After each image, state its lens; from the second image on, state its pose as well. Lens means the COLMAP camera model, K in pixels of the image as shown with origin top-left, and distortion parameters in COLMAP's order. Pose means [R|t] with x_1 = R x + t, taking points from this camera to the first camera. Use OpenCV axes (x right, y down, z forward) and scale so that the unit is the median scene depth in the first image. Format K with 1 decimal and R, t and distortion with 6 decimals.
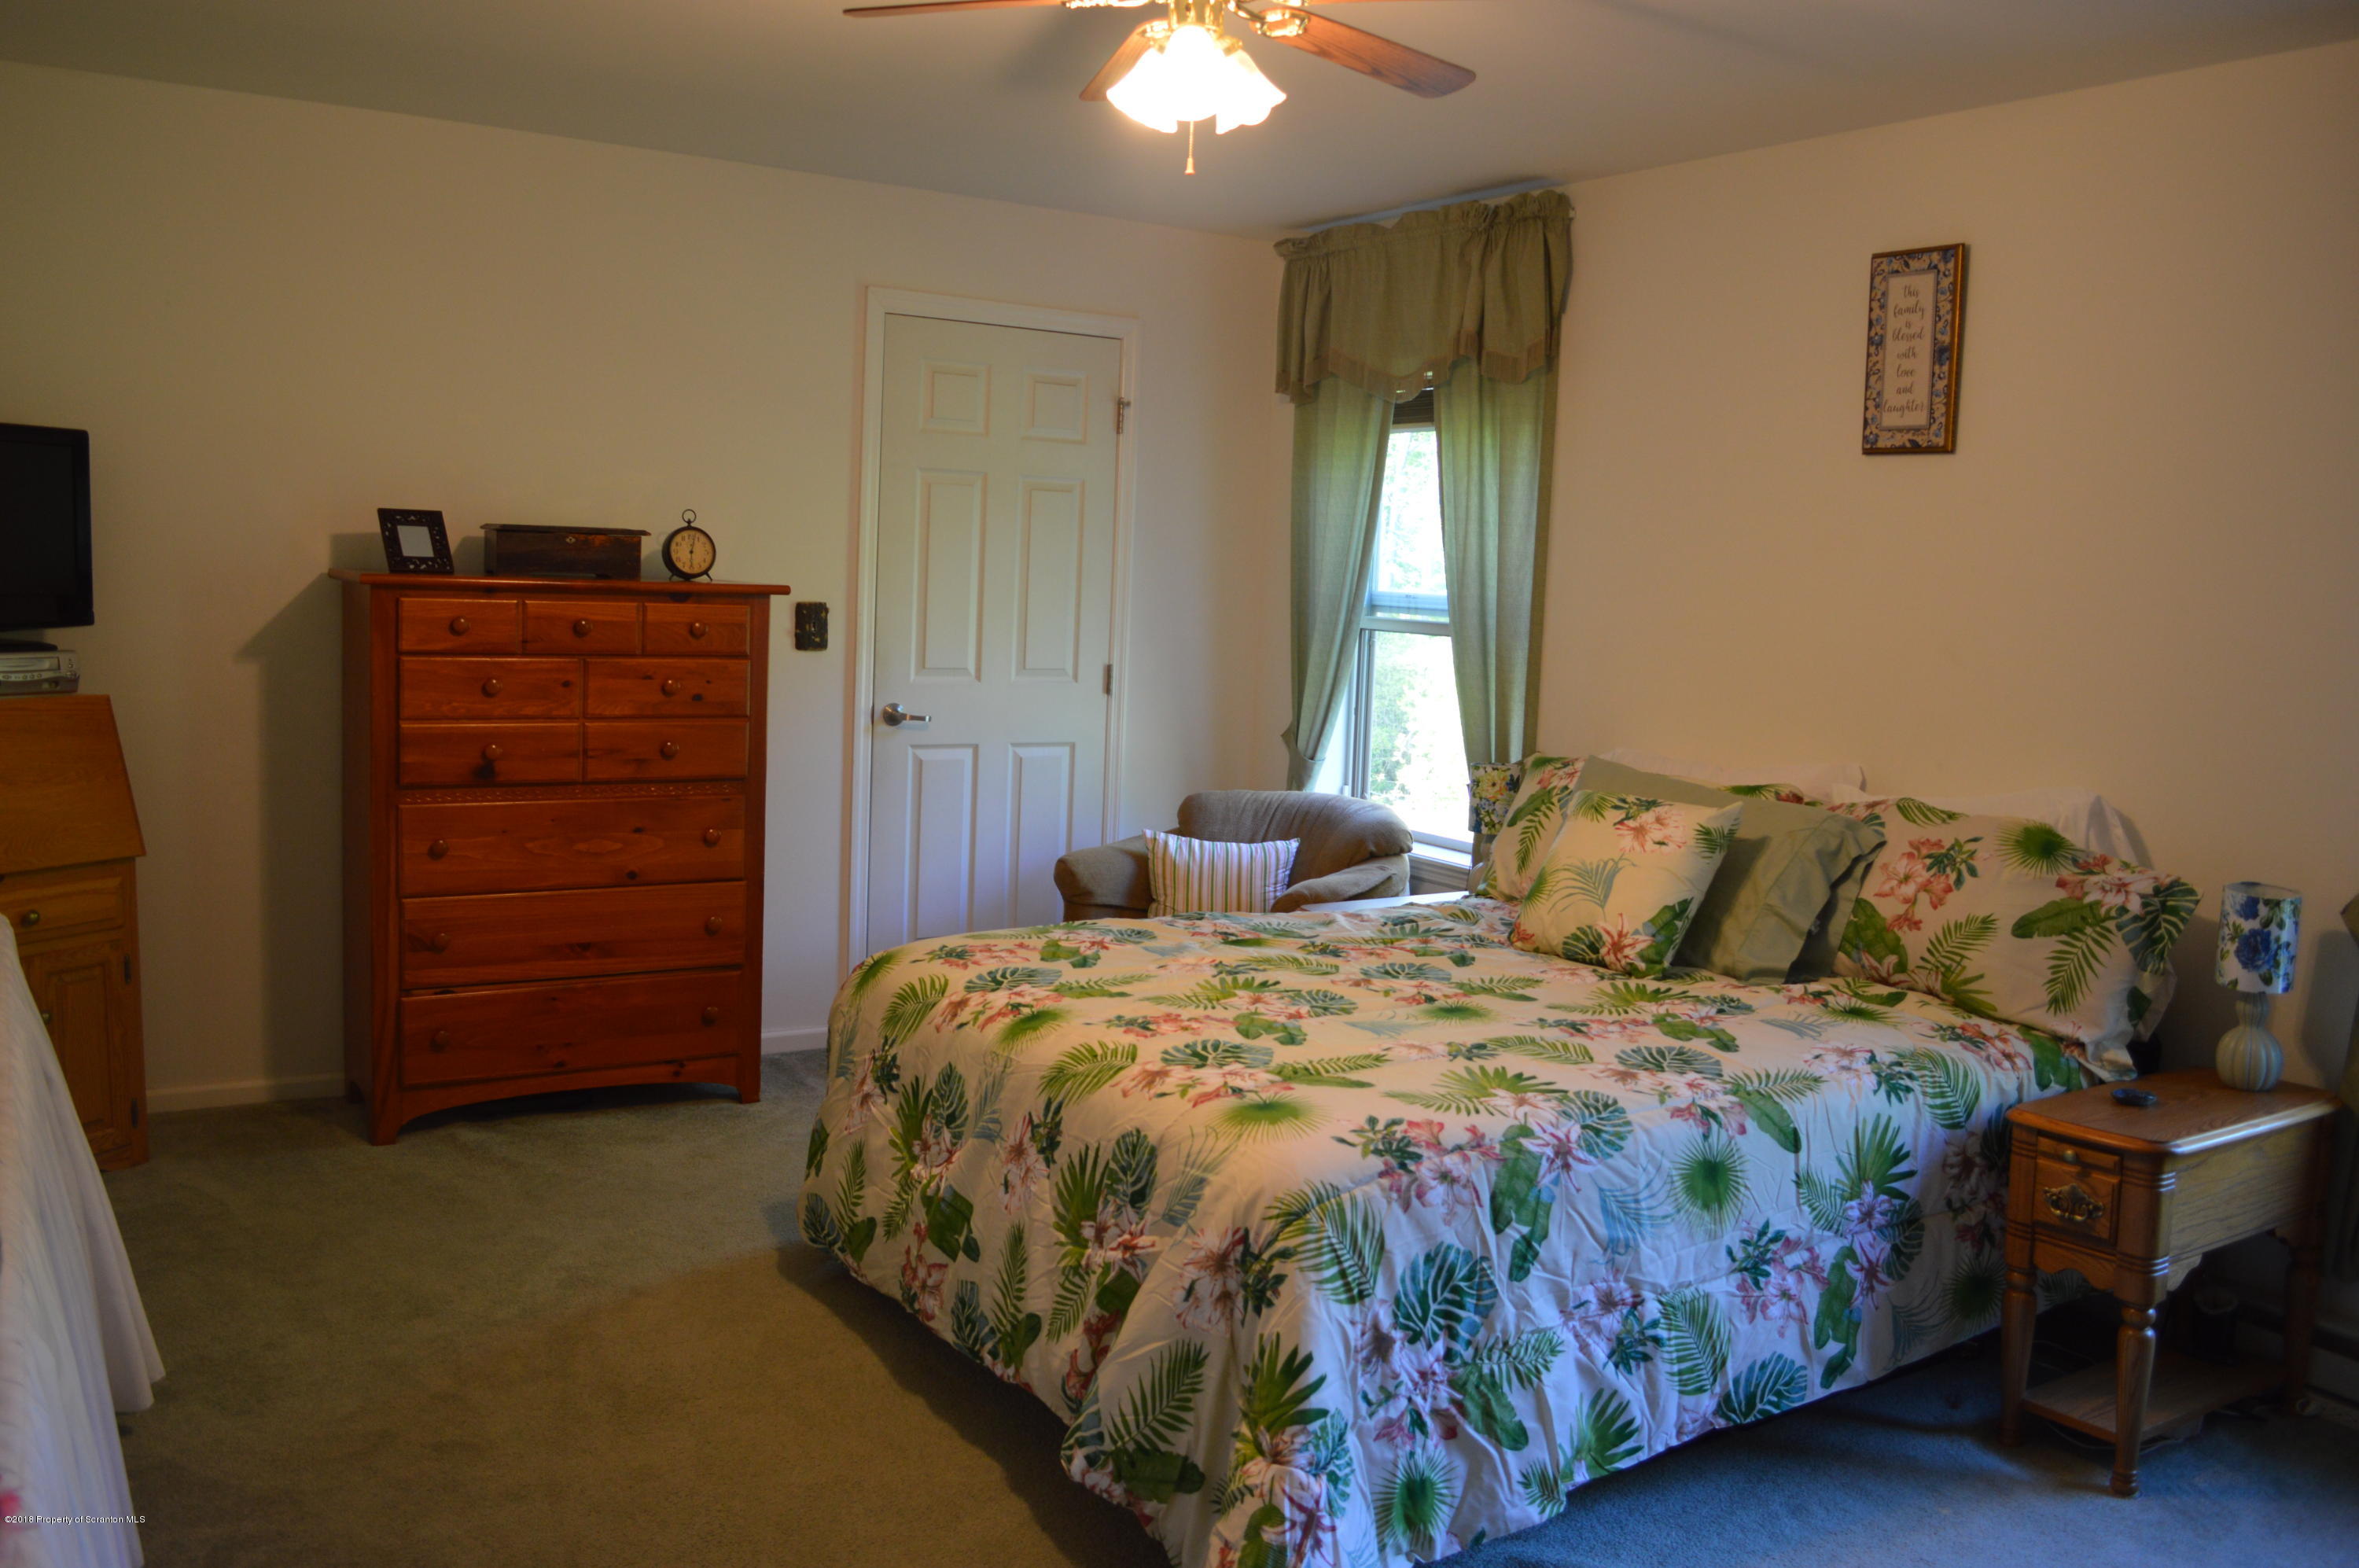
lens RADIAL K [[1865.9, 0, 1174.7], [0, 1865.9, 753.5], [0, 0, 1]] dist [-0.080815, -0.003607]
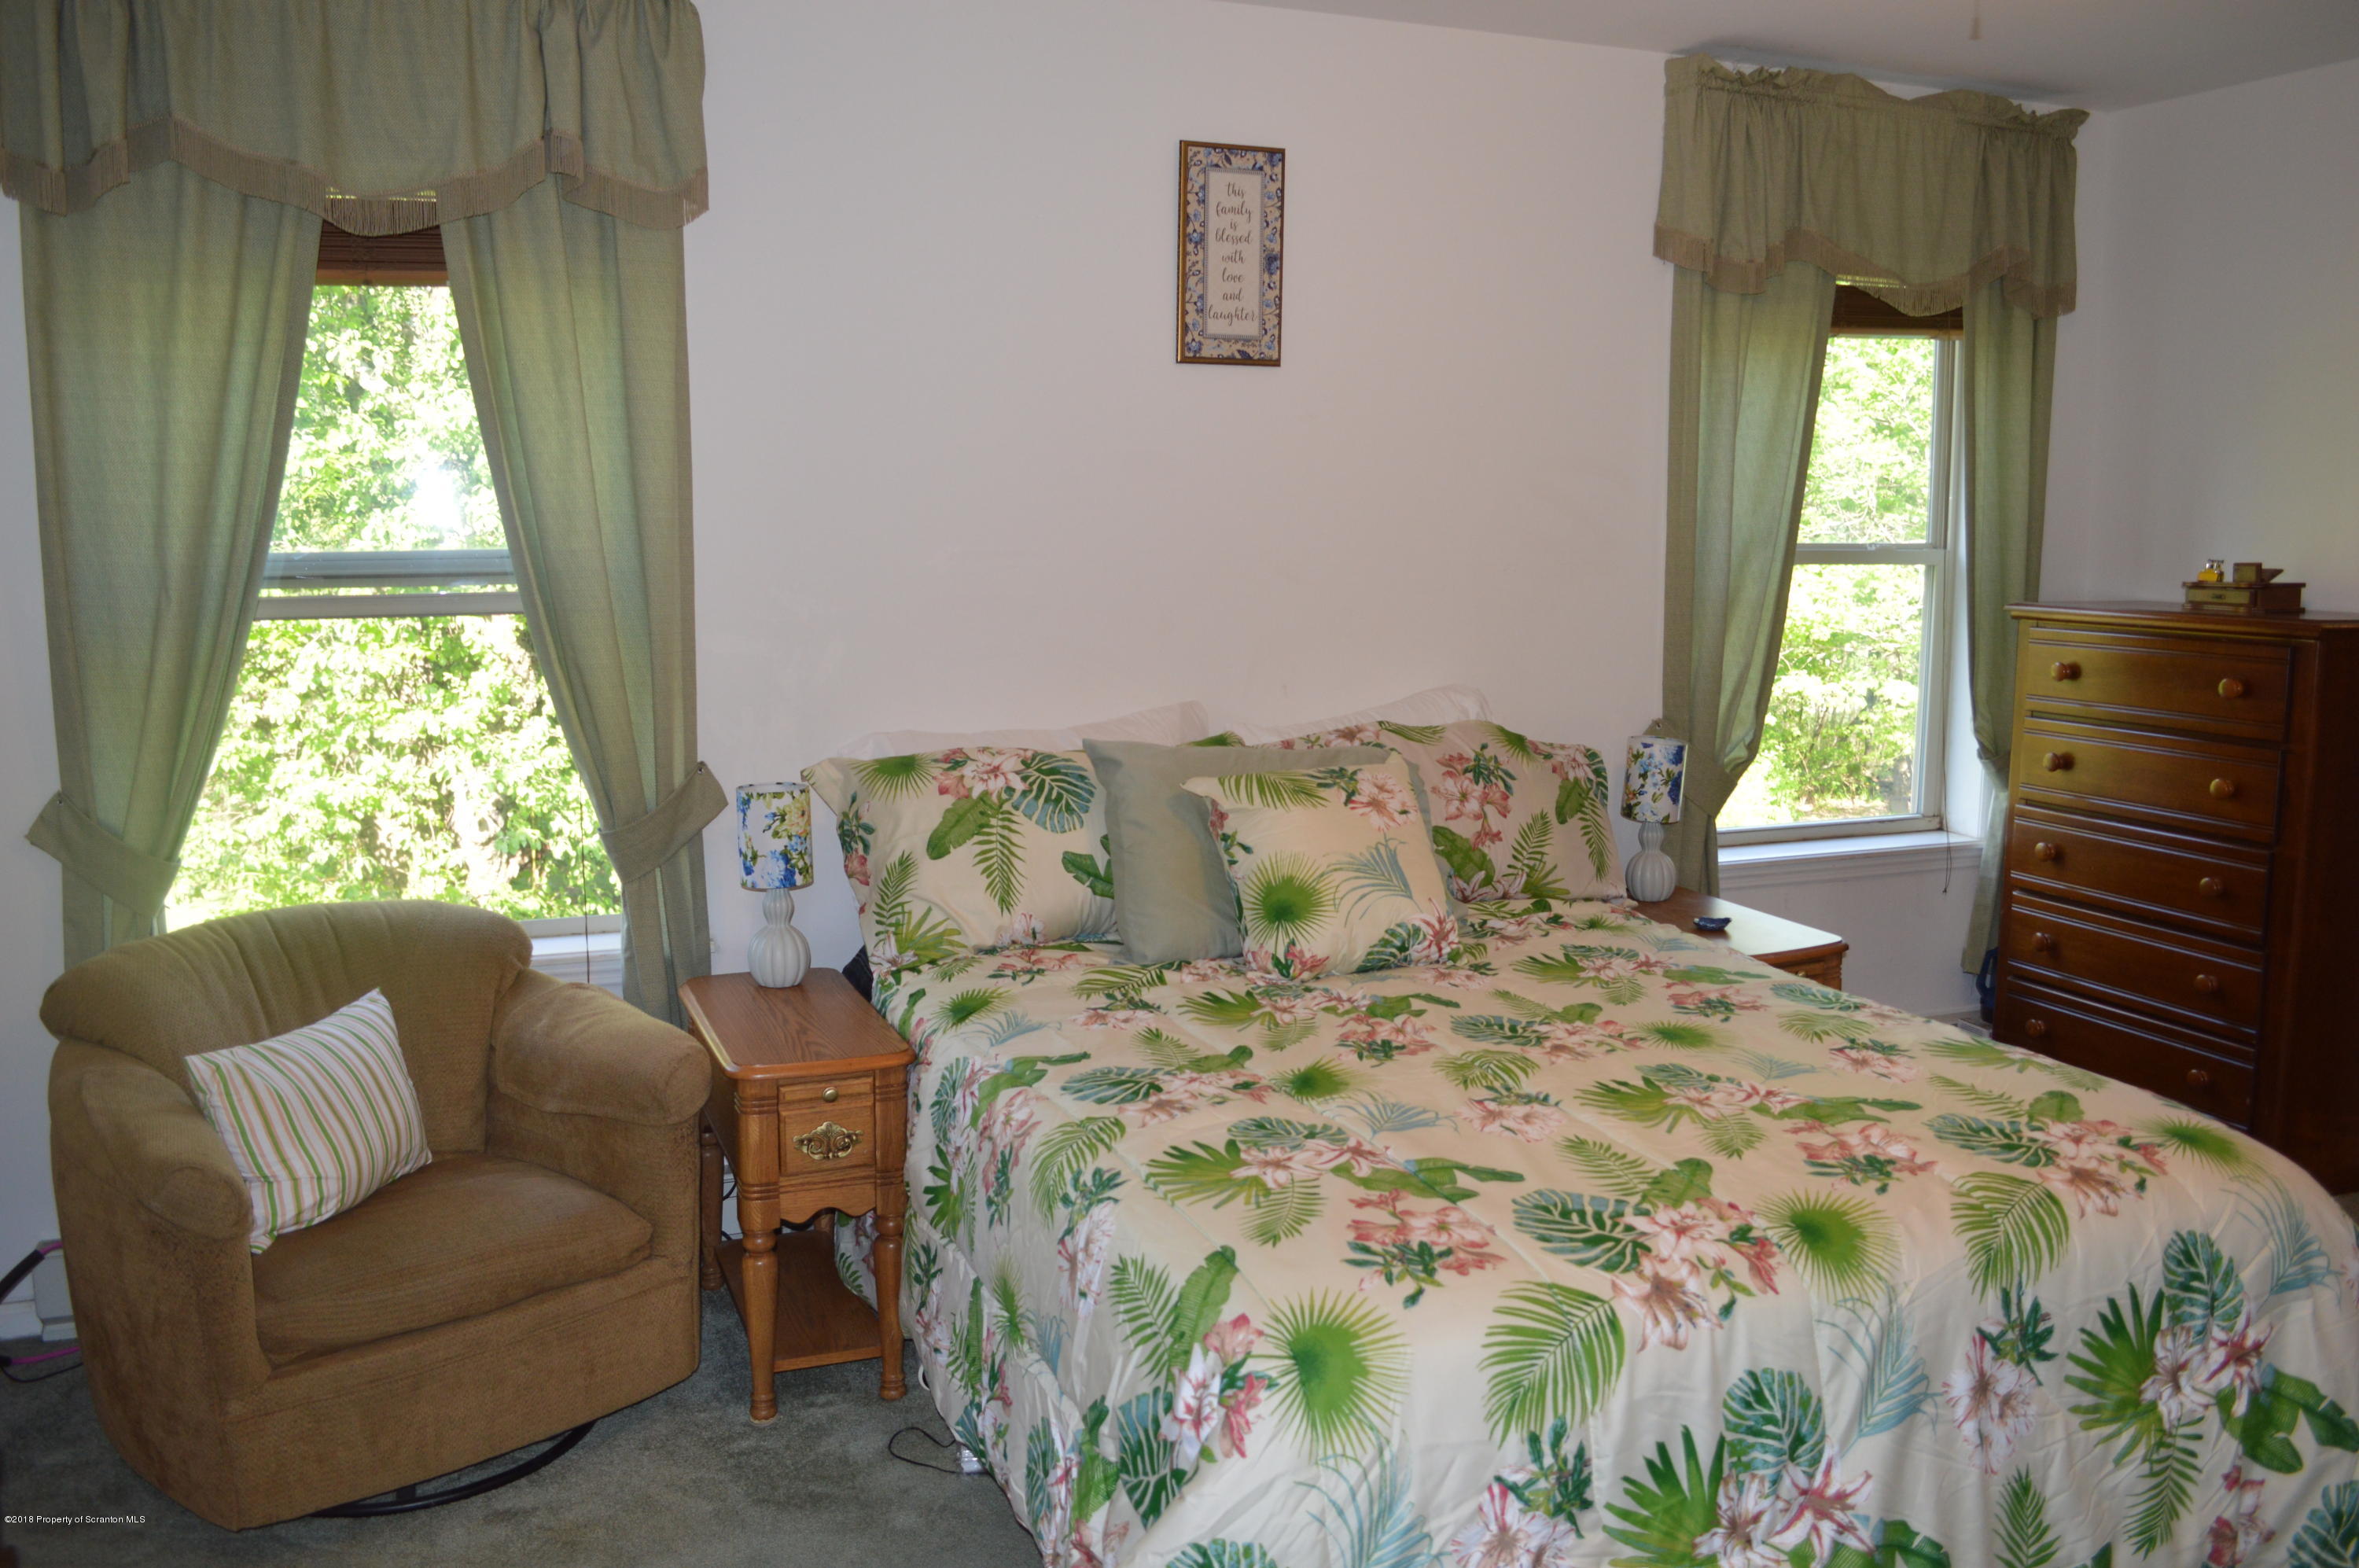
lens RADIAL K [[1865.9, 0, 1174.7], [0, 1865.9, 753.5], [0, 0, 1]] dist [-0.080815, -0.003607]
pose [[0.184928, -0.156323, 0.970240, -0.563928], [0.109091, 0.984432, 0.137817, -0.102992], [-0.976679, 0.080358, 0.199102, 0.864380]]
